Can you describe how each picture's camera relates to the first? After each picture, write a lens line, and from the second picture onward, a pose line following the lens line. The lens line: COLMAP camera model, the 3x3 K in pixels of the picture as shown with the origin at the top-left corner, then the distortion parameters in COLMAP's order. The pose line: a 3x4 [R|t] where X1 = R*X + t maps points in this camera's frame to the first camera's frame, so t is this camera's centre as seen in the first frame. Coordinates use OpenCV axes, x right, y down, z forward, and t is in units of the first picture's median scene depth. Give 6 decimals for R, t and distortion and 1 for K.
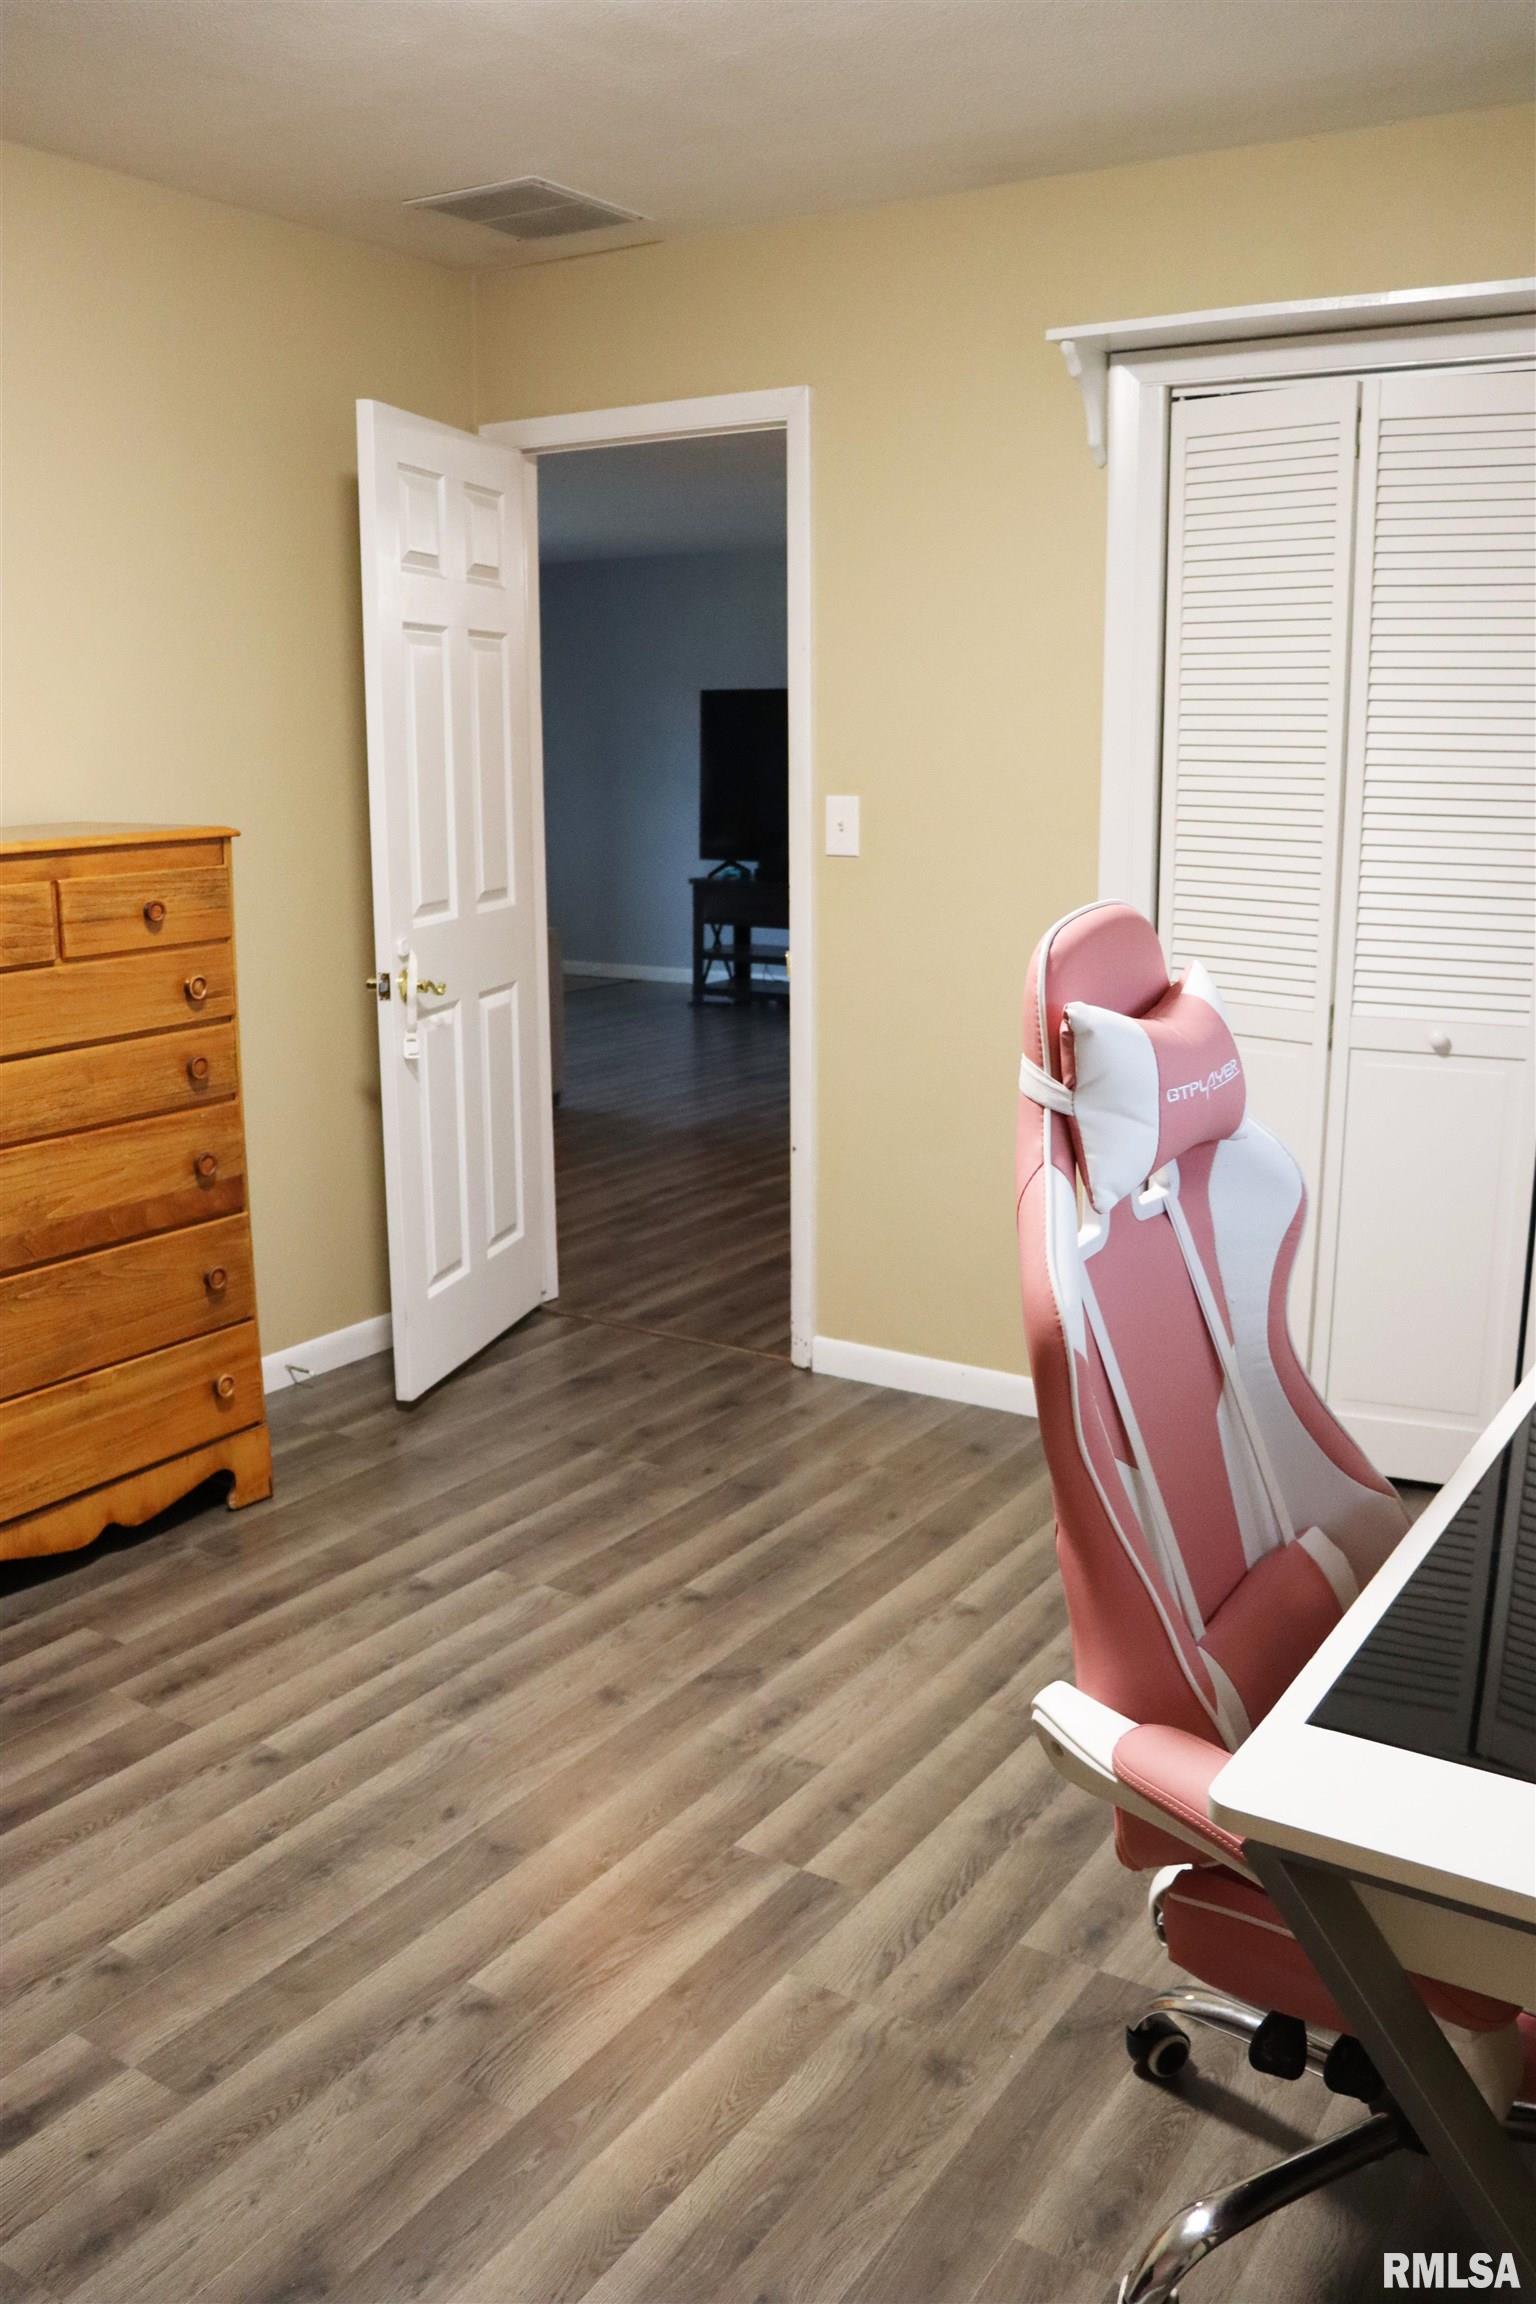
lens RADIAL K [[1931.7, 0, 768.0], [0, 1931.7, 1152.0], [0, 0, 1]] dist [-0.190455, 0.153492]
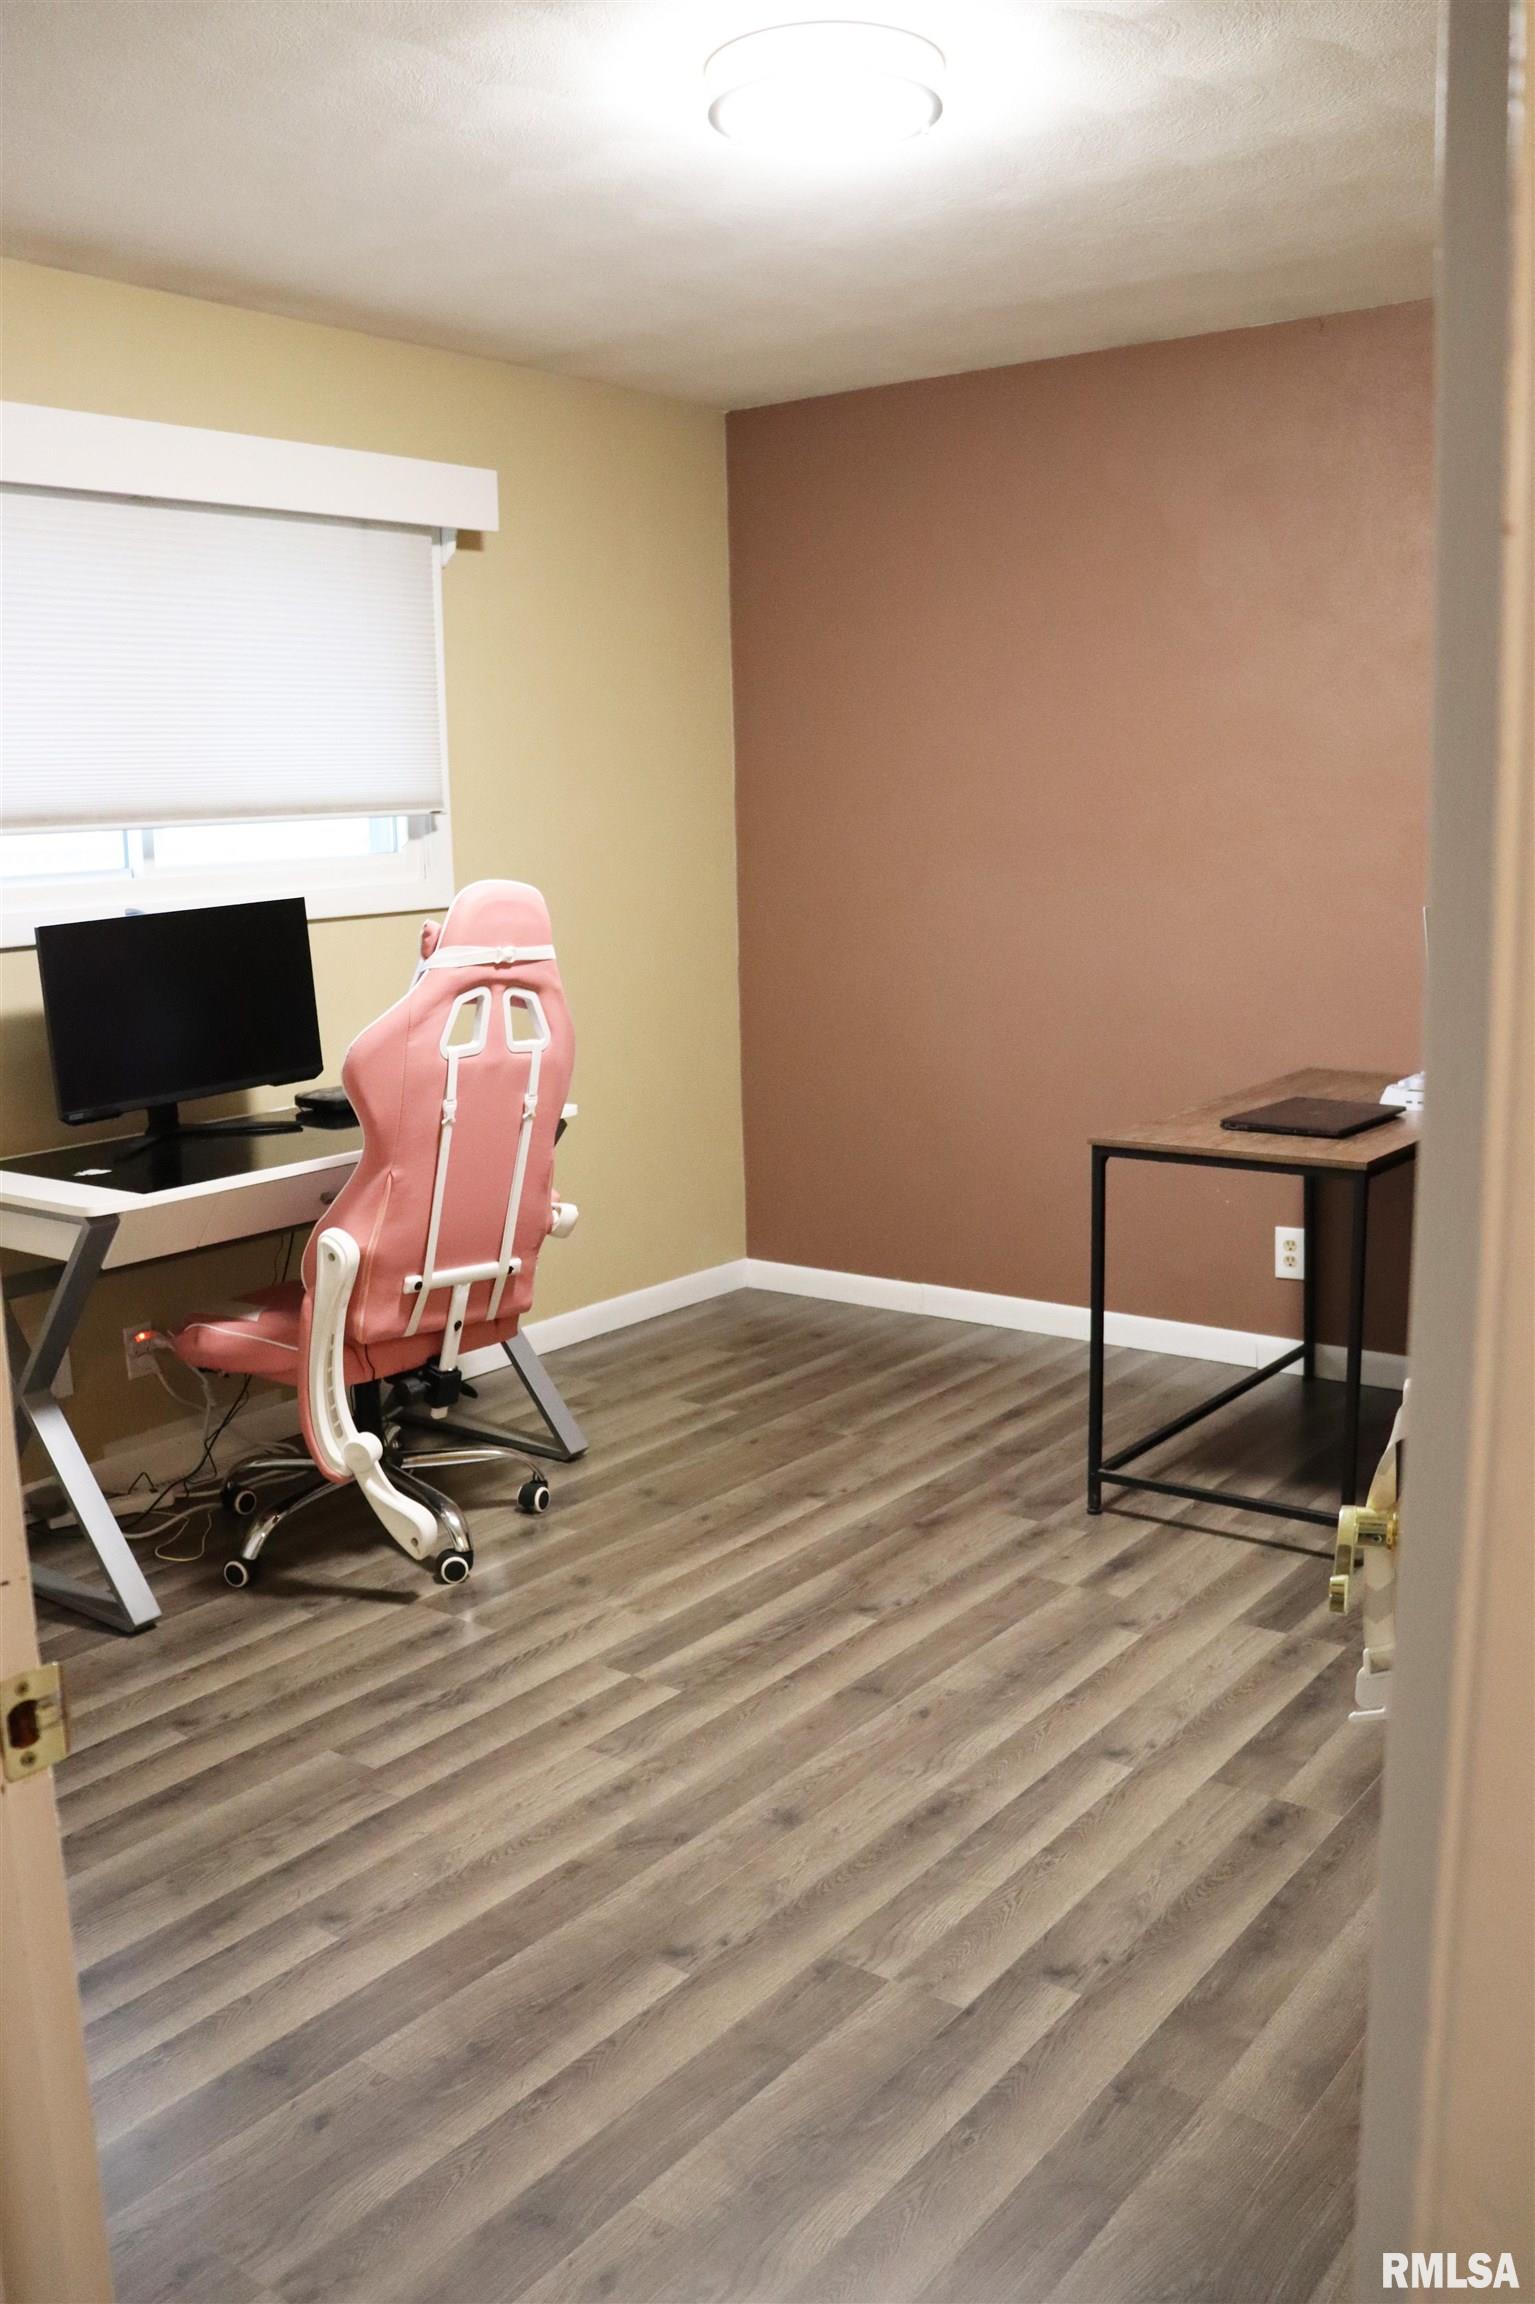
lens RADIAL K [[1931.7, 0, 767.5], [0, 1931.7, 1152.0], [0, 0, 1]] dist [-0.190455, 0.153492]
pose [[-0.997391, 0.012192, 0.071152, -0.150057], [0.038621, 0.922834, 0.383258, -0.384599], [-0.060988, 0.385006, -0.920897, 1.811618]]
